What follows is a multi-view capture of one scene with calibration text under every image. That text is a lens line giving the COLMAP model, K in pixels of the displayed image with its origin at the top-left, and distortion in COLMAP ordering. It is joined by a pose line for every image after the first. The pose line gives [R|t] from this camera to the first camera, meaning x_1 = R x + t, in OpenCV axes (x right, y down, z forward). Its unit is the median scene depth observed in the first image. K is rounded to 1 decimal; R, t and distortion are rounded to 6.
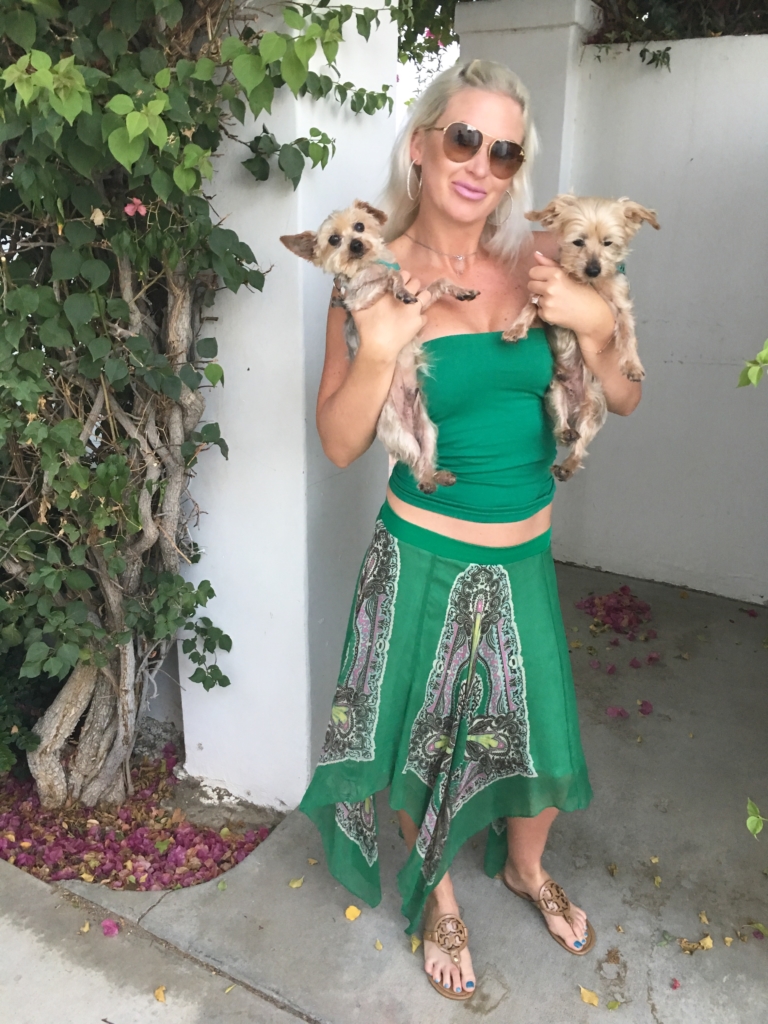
lens RADIAL K [[854.4, 0, 381.0], [0, 854.4, 502.2], [0, 0, 1]] dist [0.073909, -0.107011]
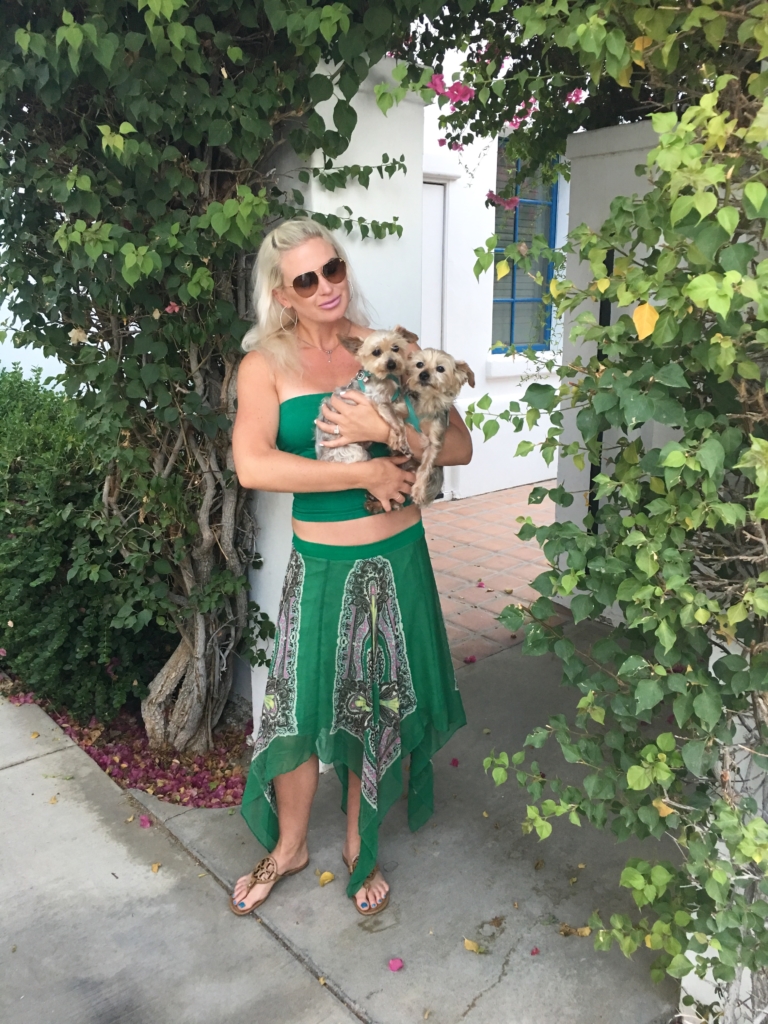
lens RADIAL K [[854.4, 0, 390.6], [0, 854.4, 501.9], [0, 0, 1]] dist [0.073909, -0.107011]
pose [[0.941088, 0.064897, -0.331877, 0.461823], [-0.098329, 0.991522, -0.084941, 0.069505], [0.323551, 0.112570, 0.939490, -0.205088]]
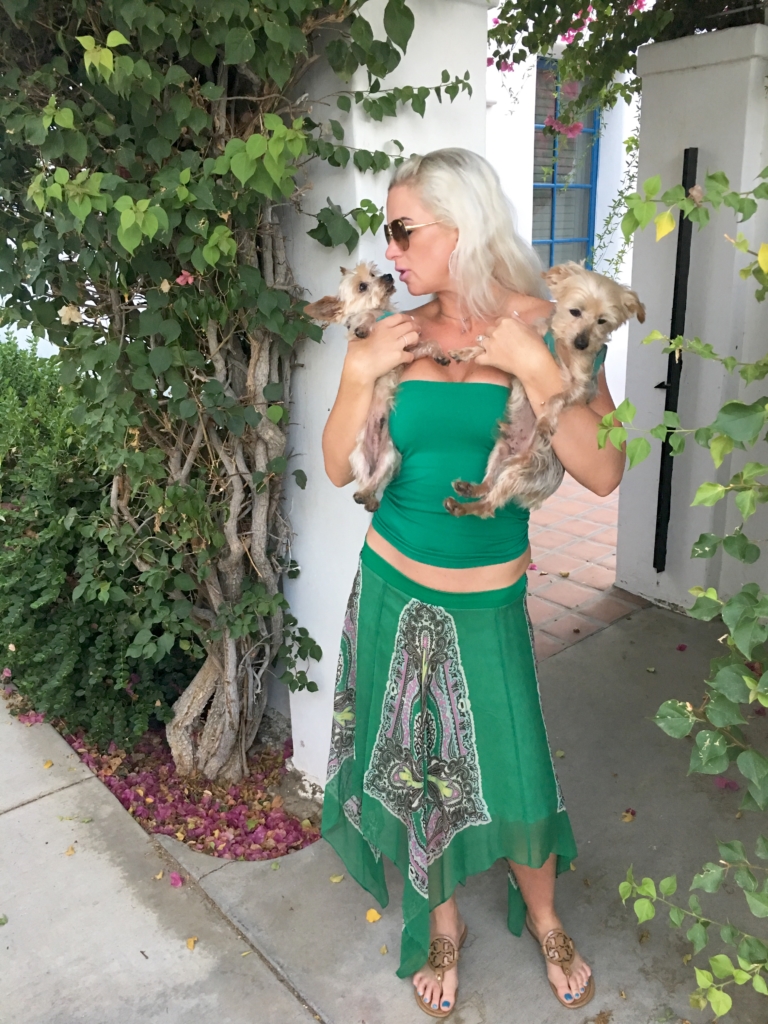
lens RADIAL K [[854.4, 0, 392.6], [0, 854.4, 508.0], [0, 0, 1]] dist [0.073909, -0.107011]
pose [[0.937608, 0.068828, -0.340814, 0.322860], [-0.077573, 0.996914, -0.012080, -0.020074], [0.338930, 0.037764, 0.940053, -0.022482]]
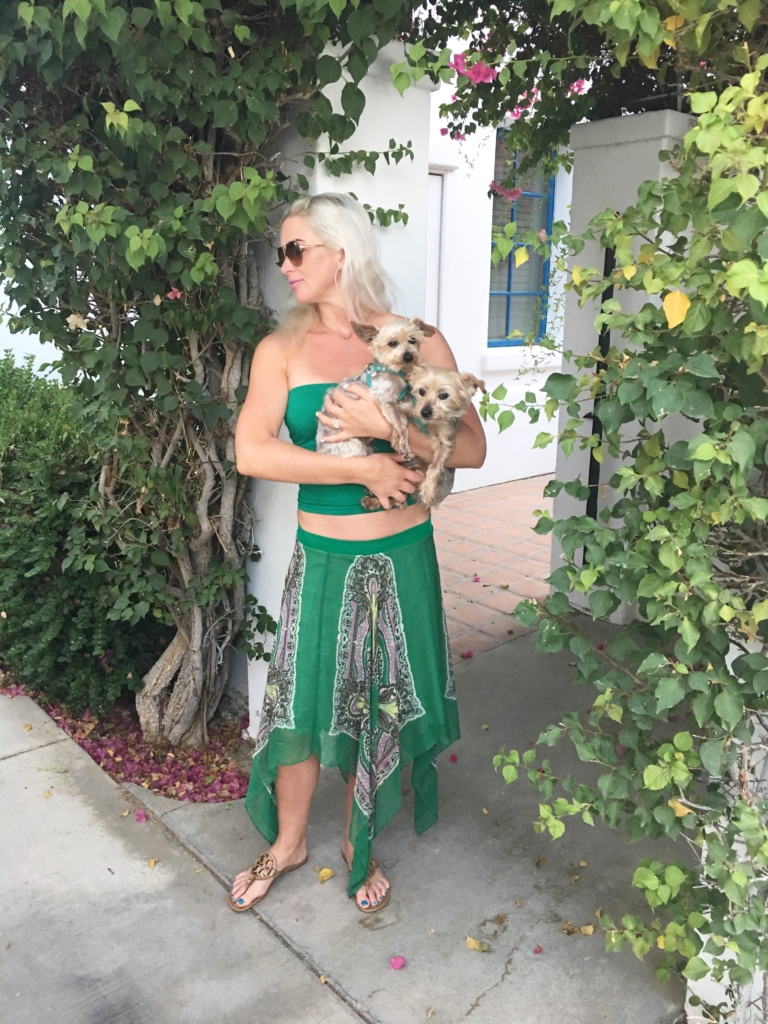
lens RADIAL K [[854.4, 0, 387.7], [0, 854.4, 505.0], [0, 0, 1]] dist [0.073909, -0.107011]
pose [[0.944050, 0.077749, -0.320506, 0.434237], [-0.107385, 0.991322, -0.075825, 0.072460], [0.311829, 0.106000, 0.944207, -0.194403]]
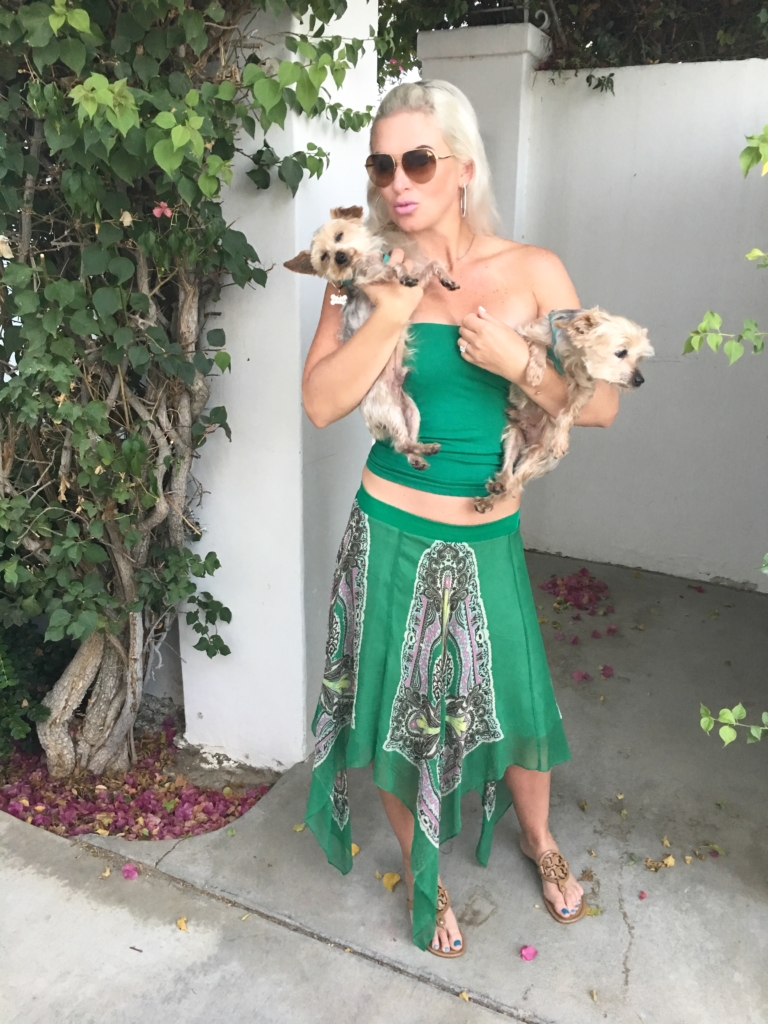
lens RADIAL K [[854.4, 0, 381.6], [0, 854.4, 500.2], [0, 0, 1]] dist [0.073909, -0.107011]
pose [[0.998268, -0.017985, 0.056005, -0.049665], [0.019217, 0.999584, -0.021530, 0.054356], [-0.055595, 0.022569, 0.998198, -0.110096]]
